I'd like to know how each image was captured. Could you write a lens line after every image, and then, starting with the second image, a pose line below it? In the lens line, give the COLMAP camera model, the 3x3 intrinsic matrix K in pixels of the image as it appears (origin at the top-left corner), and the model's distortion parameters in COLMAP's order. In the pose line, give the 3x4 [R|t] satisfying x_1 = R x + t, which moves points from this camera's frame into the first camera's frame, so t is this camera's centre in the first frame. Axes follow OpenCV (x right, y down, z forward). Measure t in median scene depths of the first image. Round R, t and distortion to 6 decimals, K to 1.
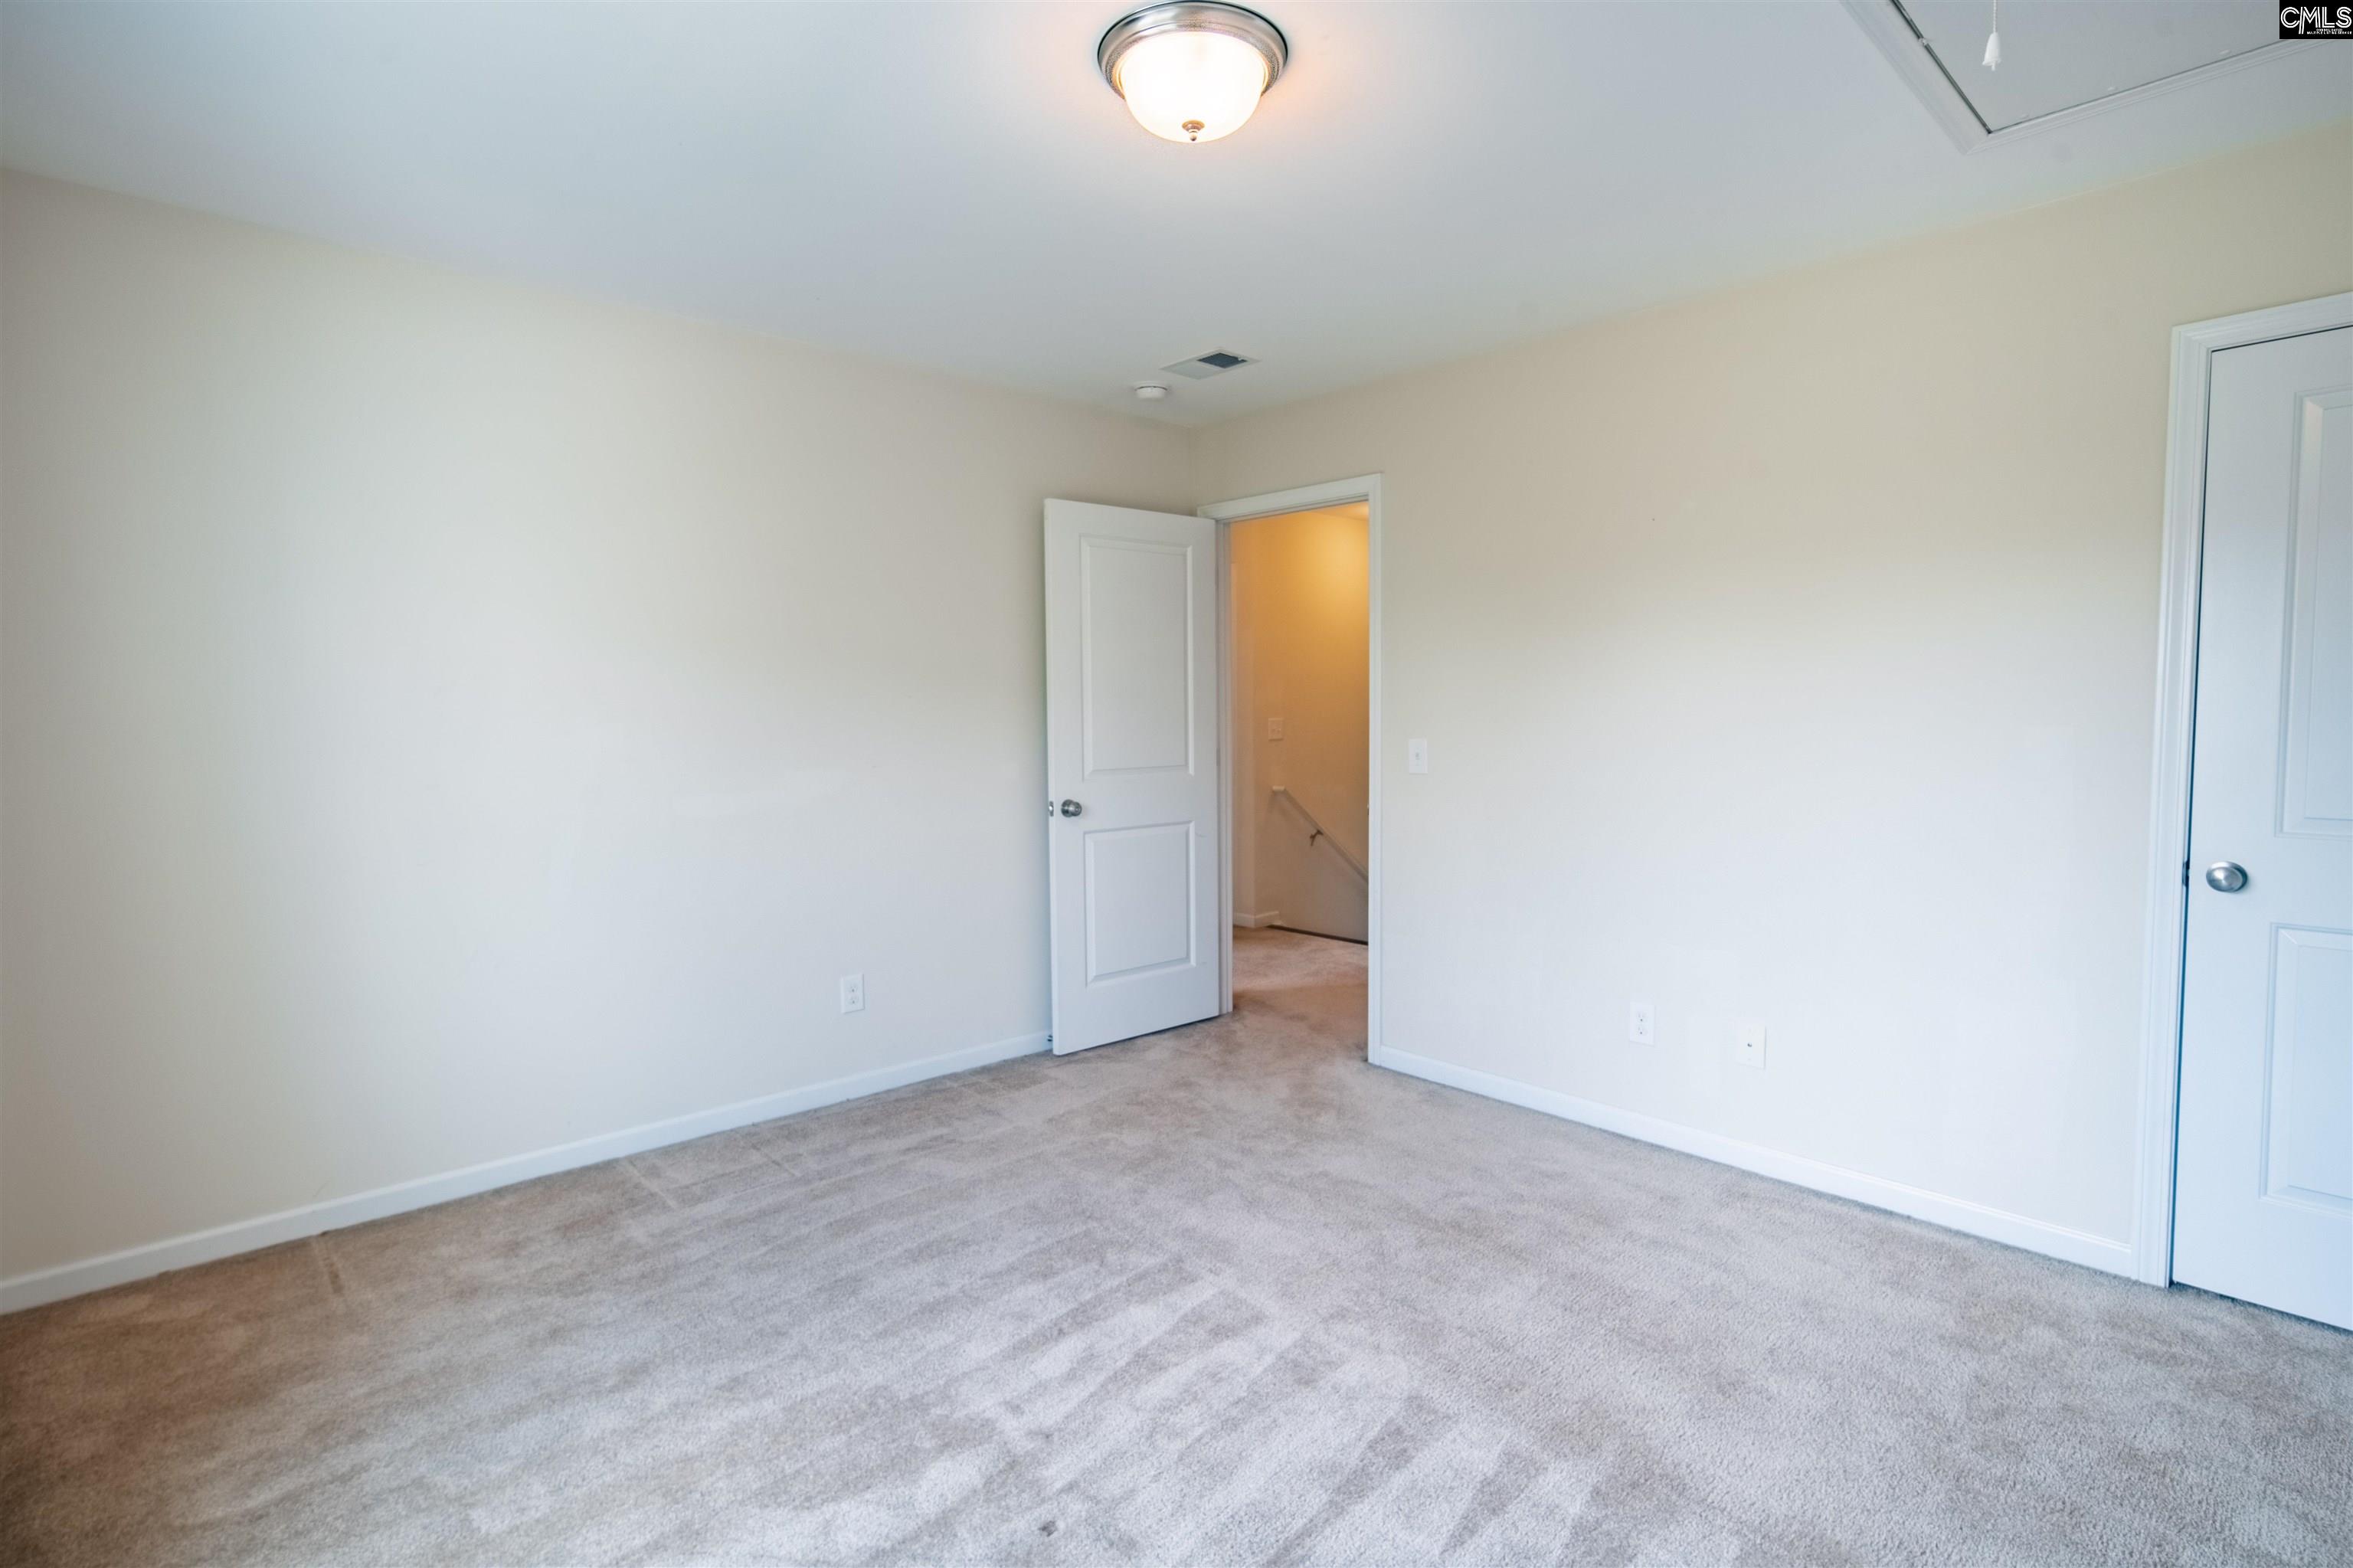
lens RADIAL K [[1160.6, 0, 1201.7], [0, 1160.6, 776.5], [0, 0, 1]] dist [0.001330, 0.000673]
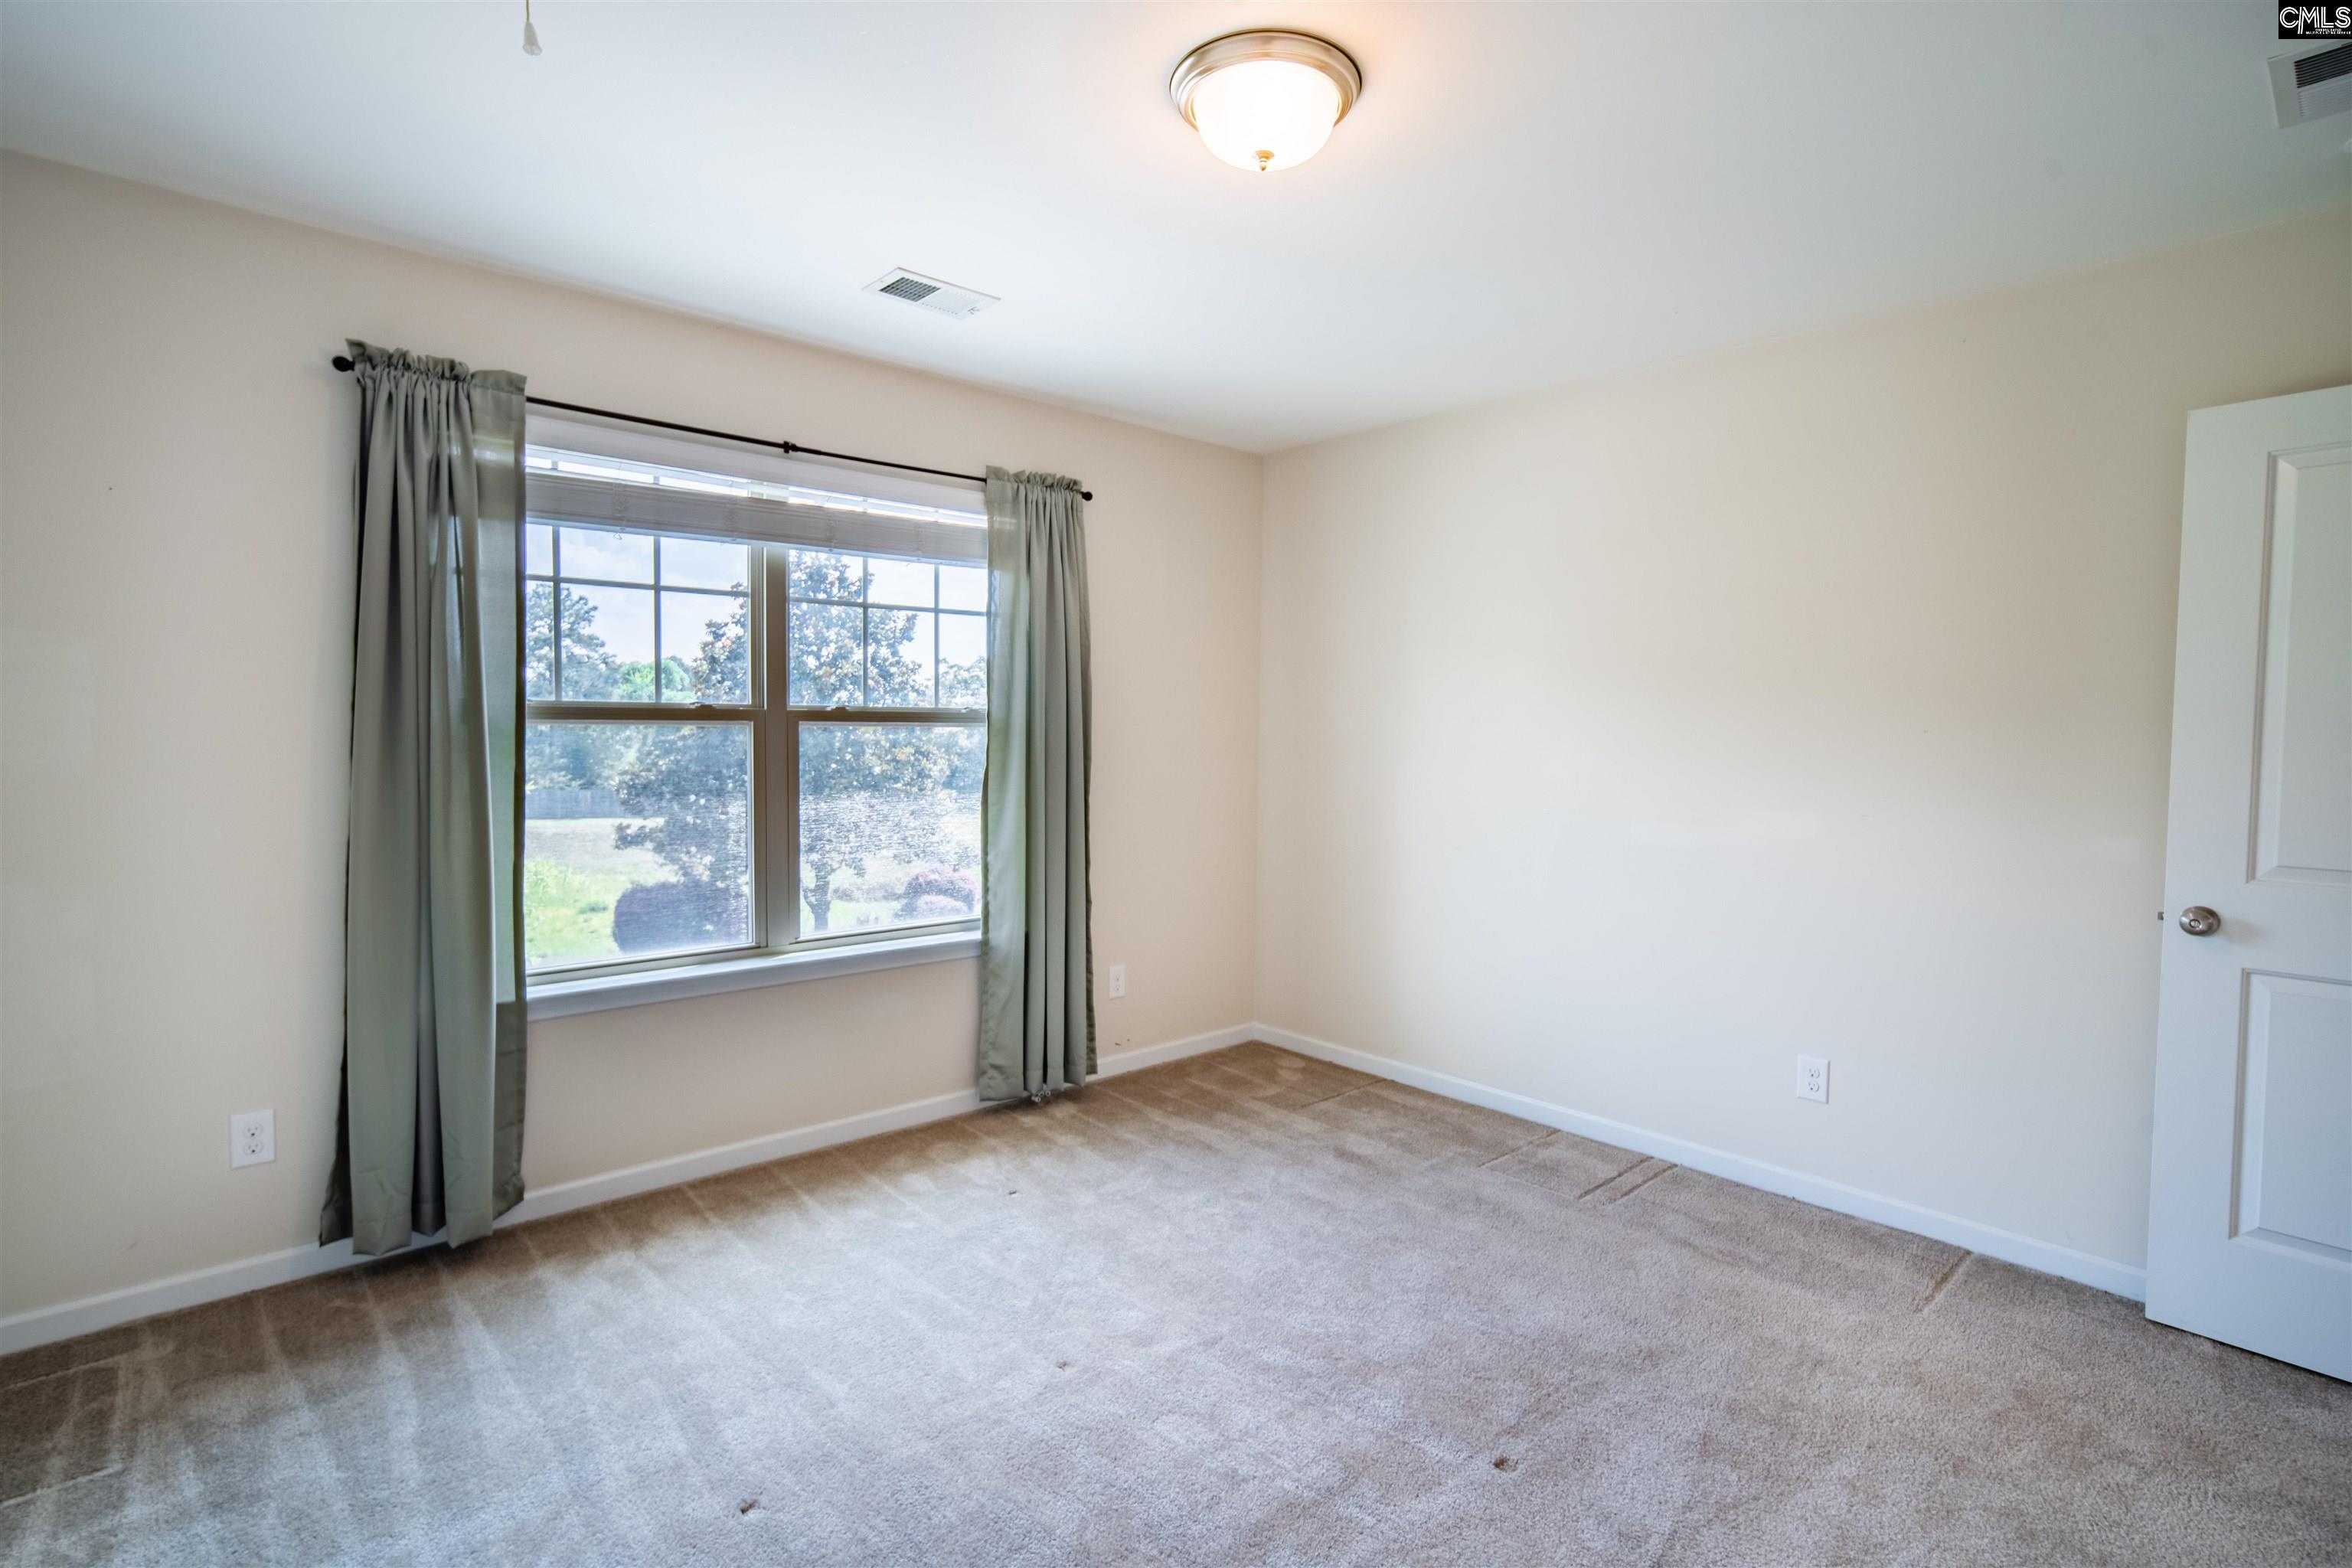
lens RADIAL K [[1160.1, 0, 1201.2], [0, 1160.1, 776.5], [0, 0, 1]] dist [0.001330, 0.000673]
pose [[-0.009042, 0.050202, -0.998698, 0.544892], [-0.078819, 0.995596, 0.050759, -0.042896], [0.996848, 0.079175, -0.005045, 0.536878]]
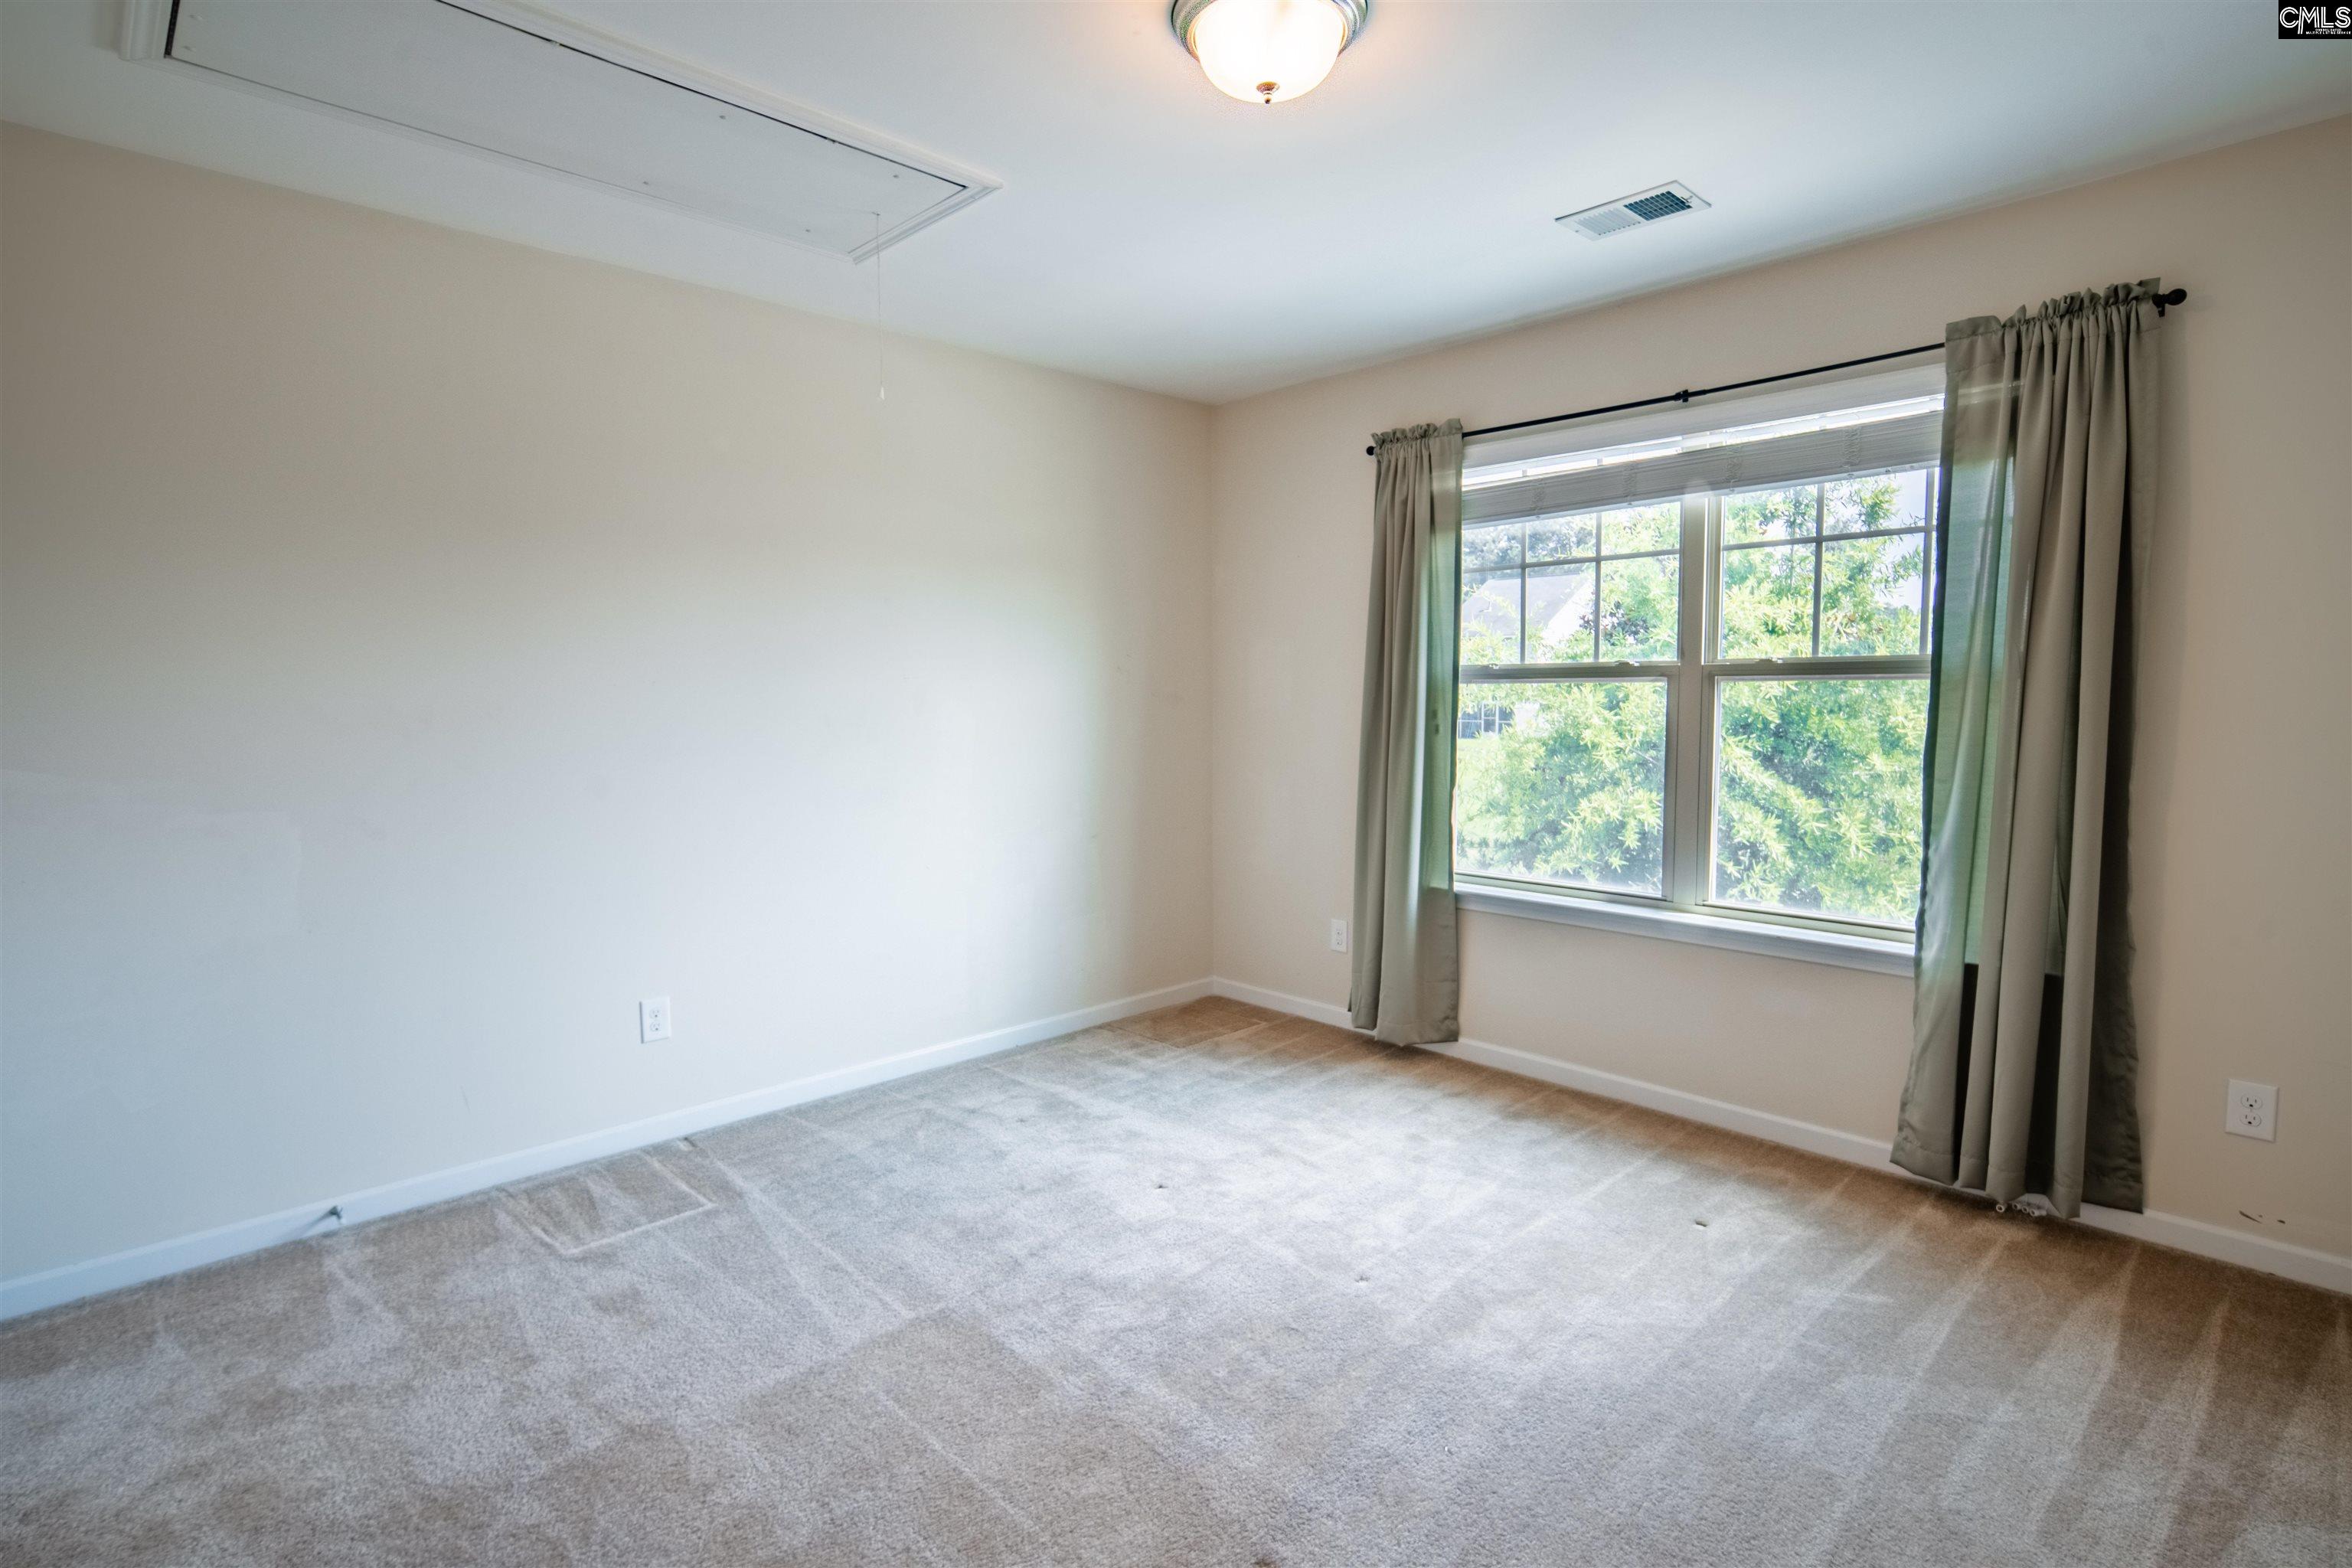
lens RADIAL K [[1160.1, 0, 1201.2], [0, 1160.1, 776.5], [0, 0, 1]] dist [0.001330, 0.000673]
pose [[-0.999637, 0.019961, -0.018109, 0.047392], [0.017055, 0.988772, 0.148455, -0.076153], [0.020869, 0.148092, -0.988753, 1.072434]]
